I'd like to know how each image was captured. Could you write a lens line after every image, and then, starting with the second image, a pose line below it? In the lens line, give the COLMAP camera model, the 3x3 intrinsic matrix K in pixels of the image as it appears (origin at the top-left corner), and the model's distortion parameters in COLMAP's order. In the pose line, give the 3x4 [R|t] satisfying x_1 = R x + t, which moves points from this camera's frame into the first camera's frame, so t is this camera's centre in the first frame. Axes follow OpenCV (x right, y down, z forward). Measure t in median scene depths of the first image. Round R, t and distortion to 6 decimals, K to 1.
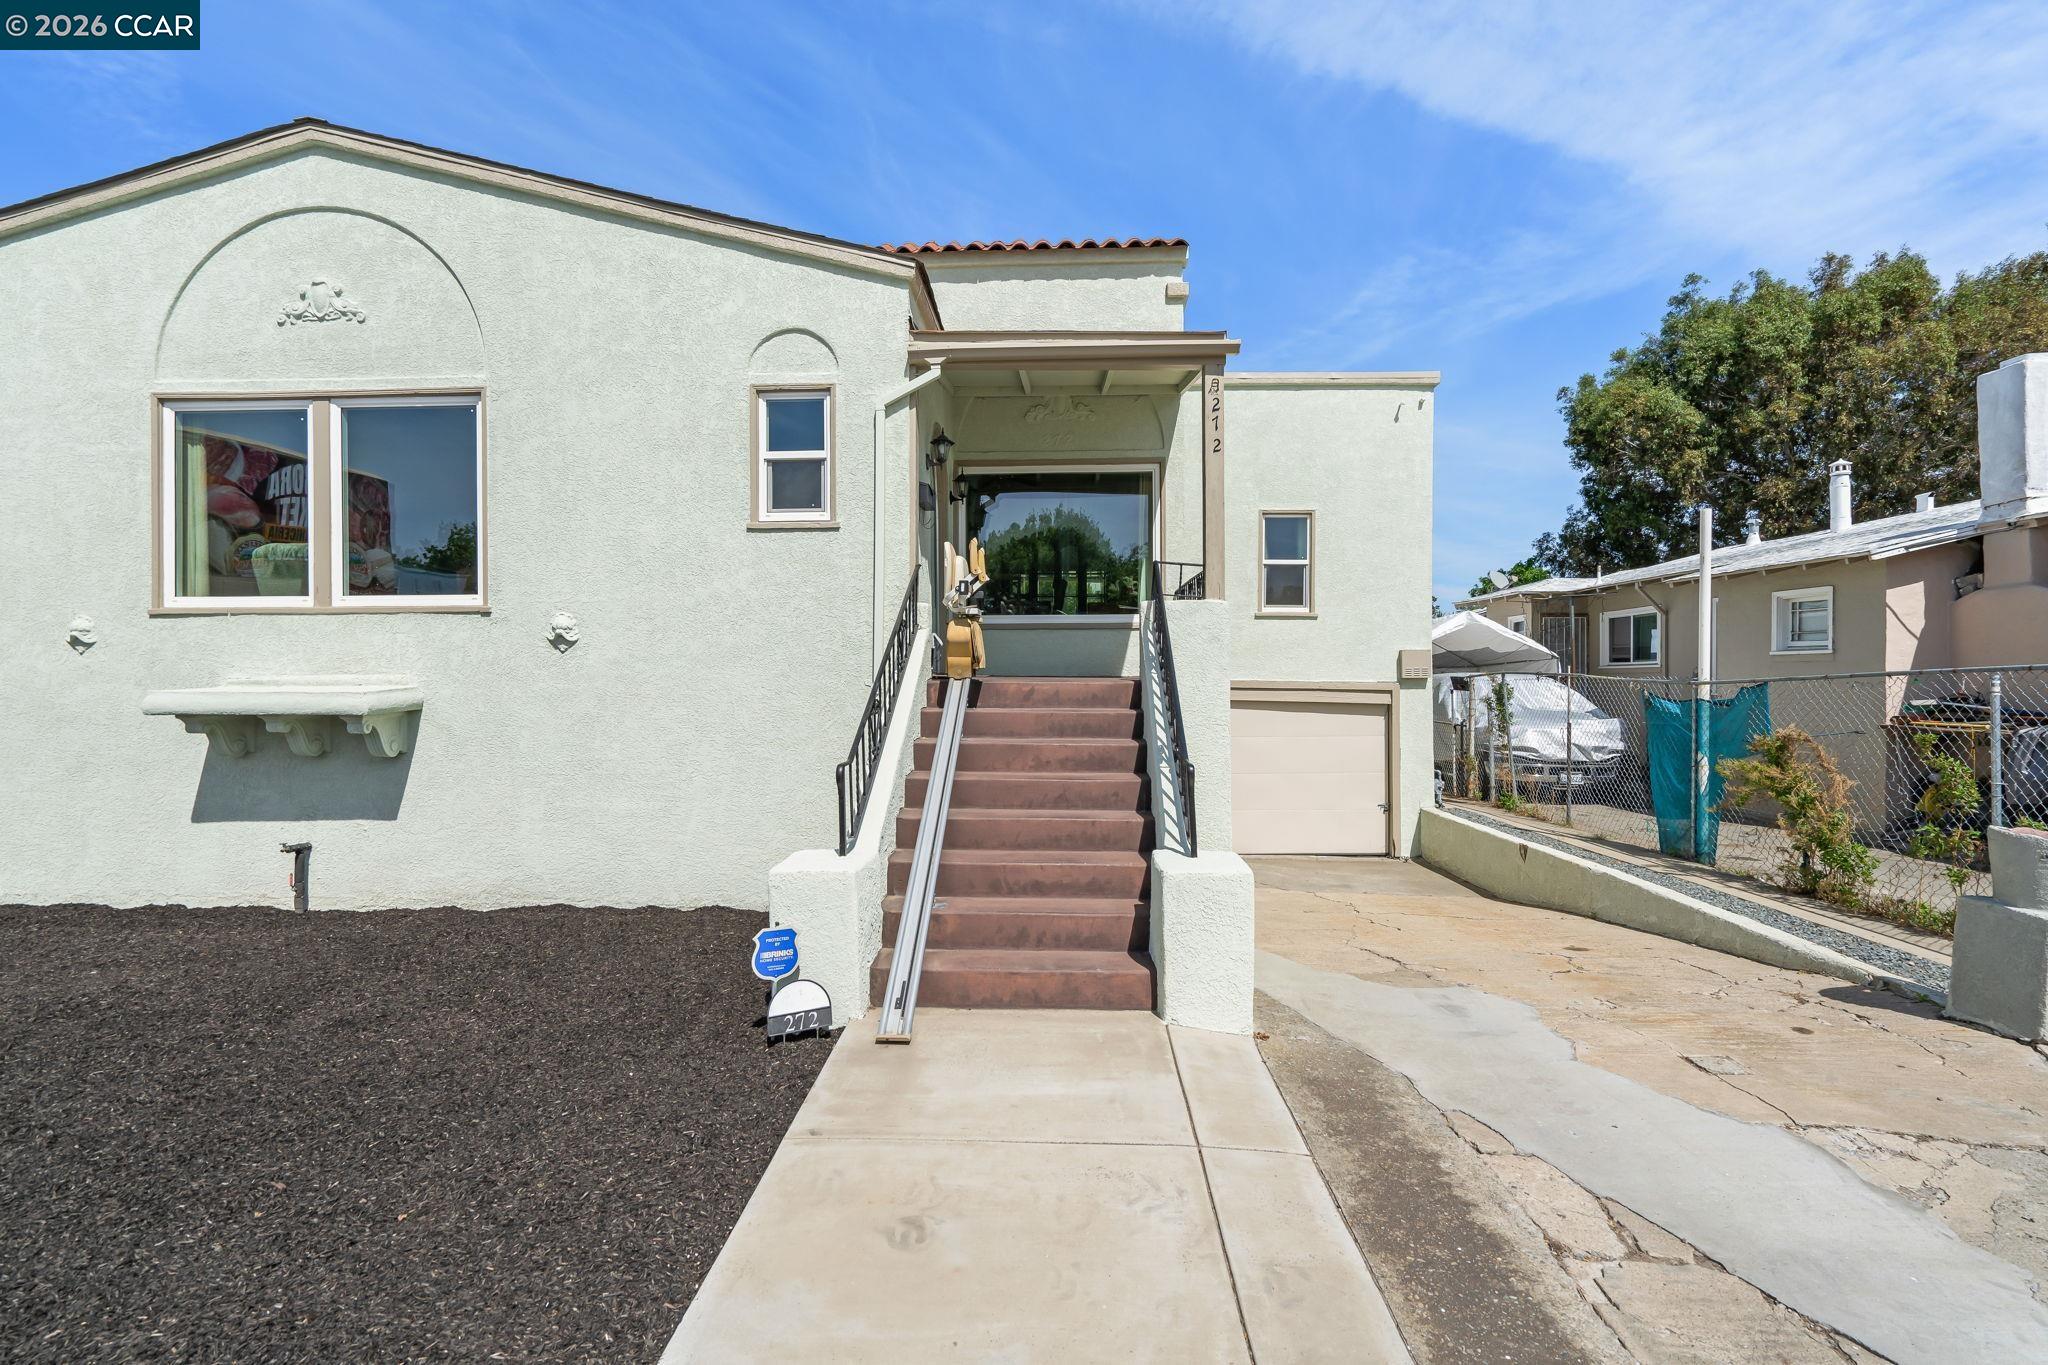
lens RADIAL K [[962.9, 0, 1031.7], [0, 962.9, 676.9], [0, 0, 1]] dist [-0.012261, 0.002193]
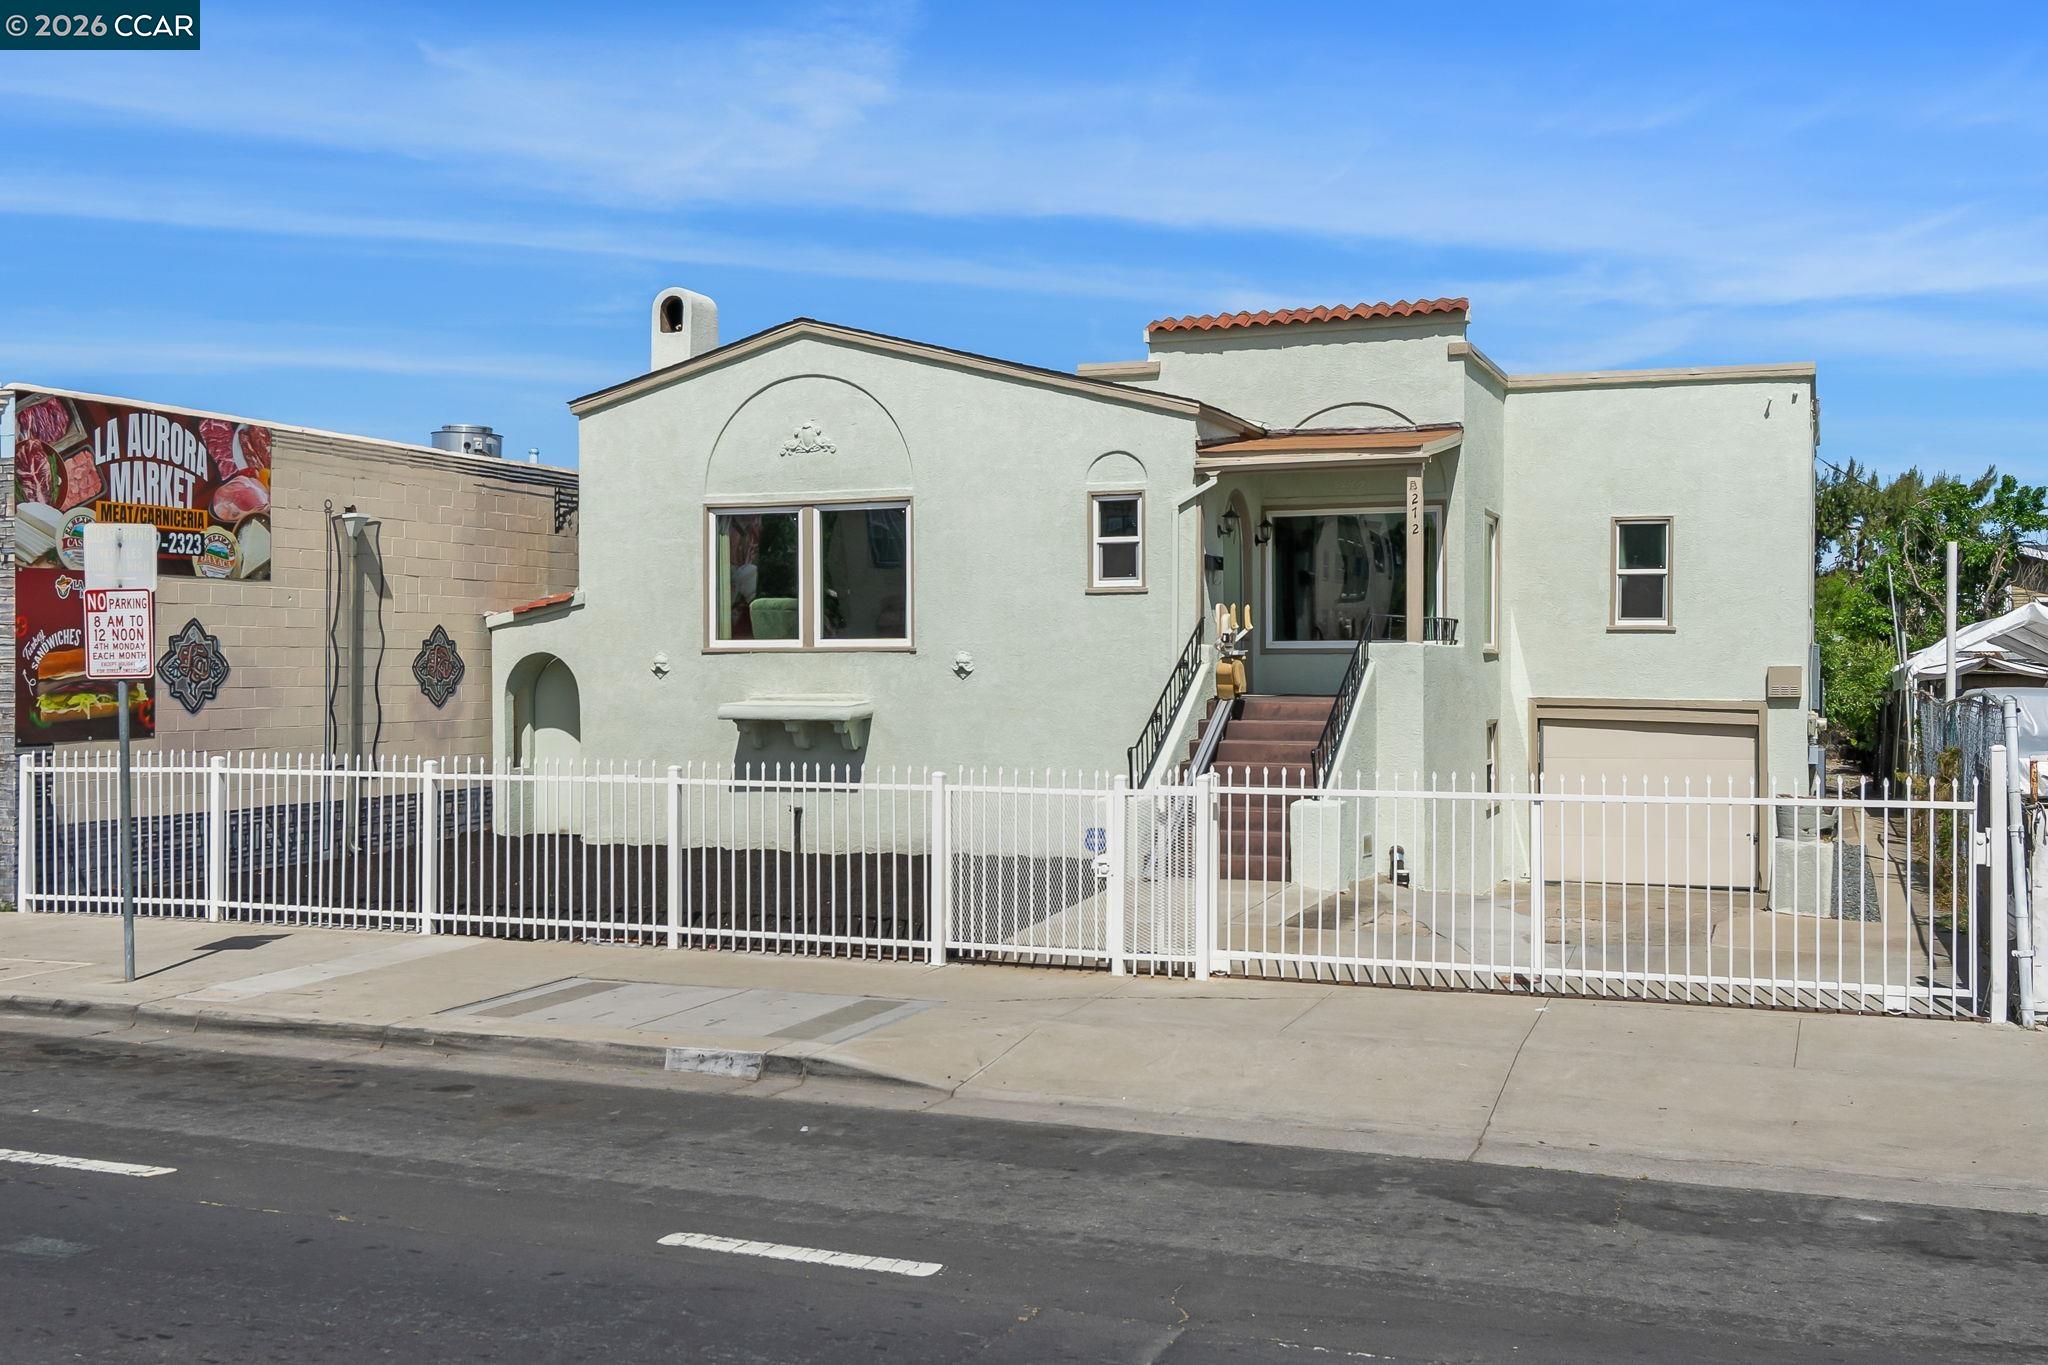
lens RADIAL K [[2005.1, 0, 1024.6], [0, 2005.1, 675.1], [0, 0, 1]] dist [0.005596, 0.000000]
pose [[0.945446, 0.003233, -0.325764, 0.577289], [-0.002392, 0.999993, 0.002983, -0.040383], [0.325771, -0.002041, 0.945447, -1.807644]]
